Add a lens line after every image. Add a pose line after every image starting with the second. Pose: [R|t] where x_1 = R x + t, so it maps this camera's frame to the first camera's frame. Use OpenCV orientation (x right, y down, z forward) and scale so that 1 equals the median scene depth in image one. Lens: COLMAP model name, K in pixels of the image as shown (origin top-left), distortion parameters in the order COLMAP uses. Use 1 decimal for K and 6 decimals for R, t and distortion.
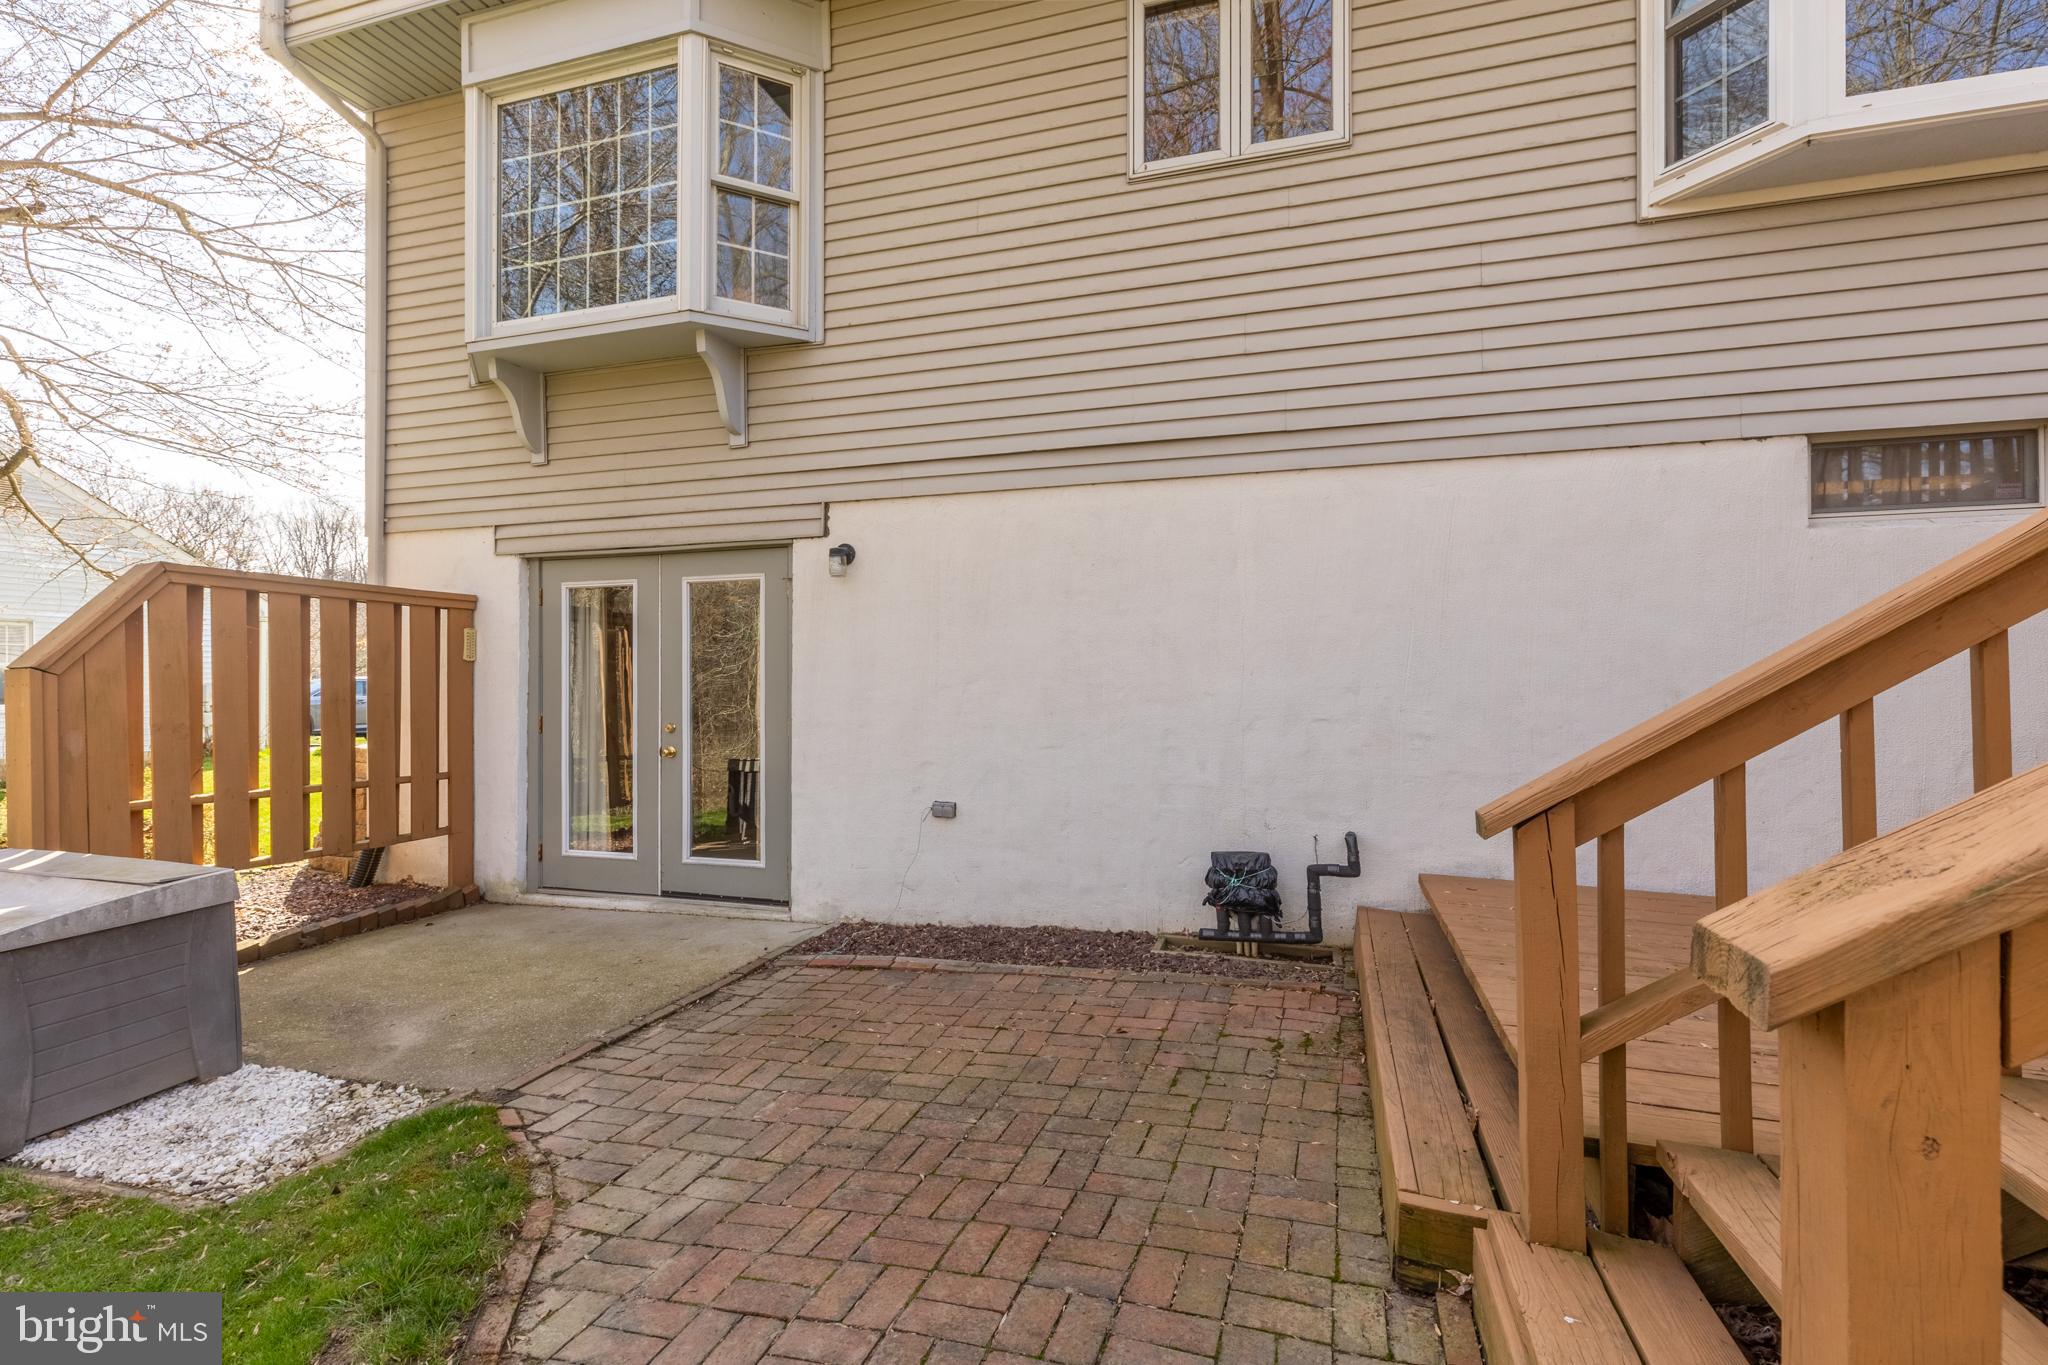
lens RADIAL K [[915.6, 0, 1028.1], [0, 915.6, 686.1], [0, 0, 1]] dist [0.003569, -0.000709]
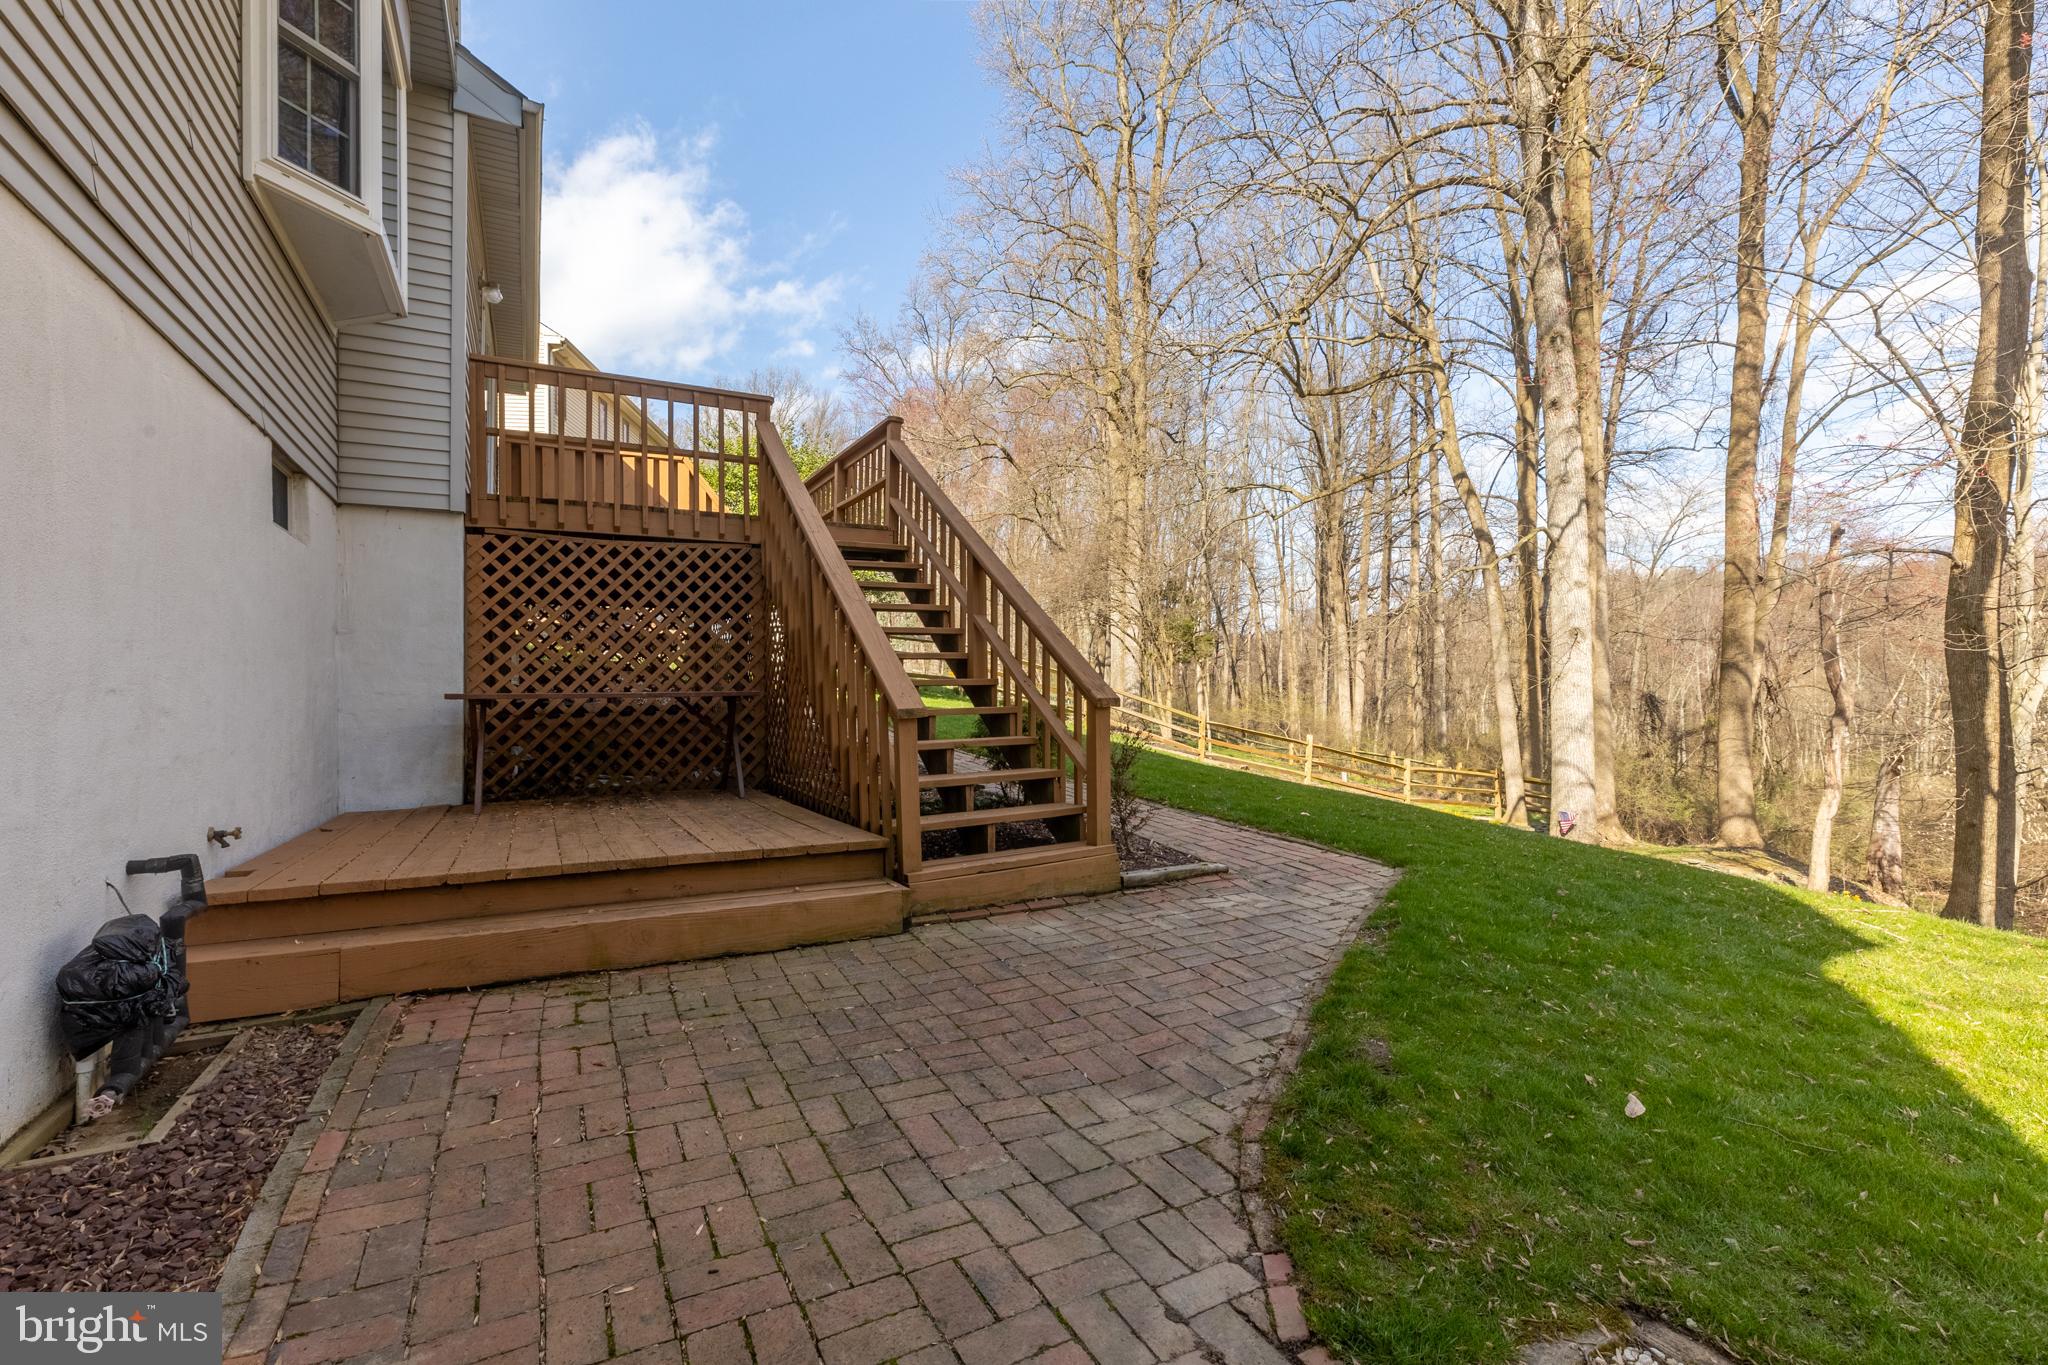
lens RADIAL K [[915.6, 0, 1022.8], [0, 915.6, 685.0], [0, 0, 1]] dist [0.003569, -0.000709]
pose [[-0.710999, 0.009889, 0.703124, -0.935401], [0.004004, 0.999942, -0.010015, 0.067174], [-0.703182, -0.004305, -0.710997, 1.668473]]
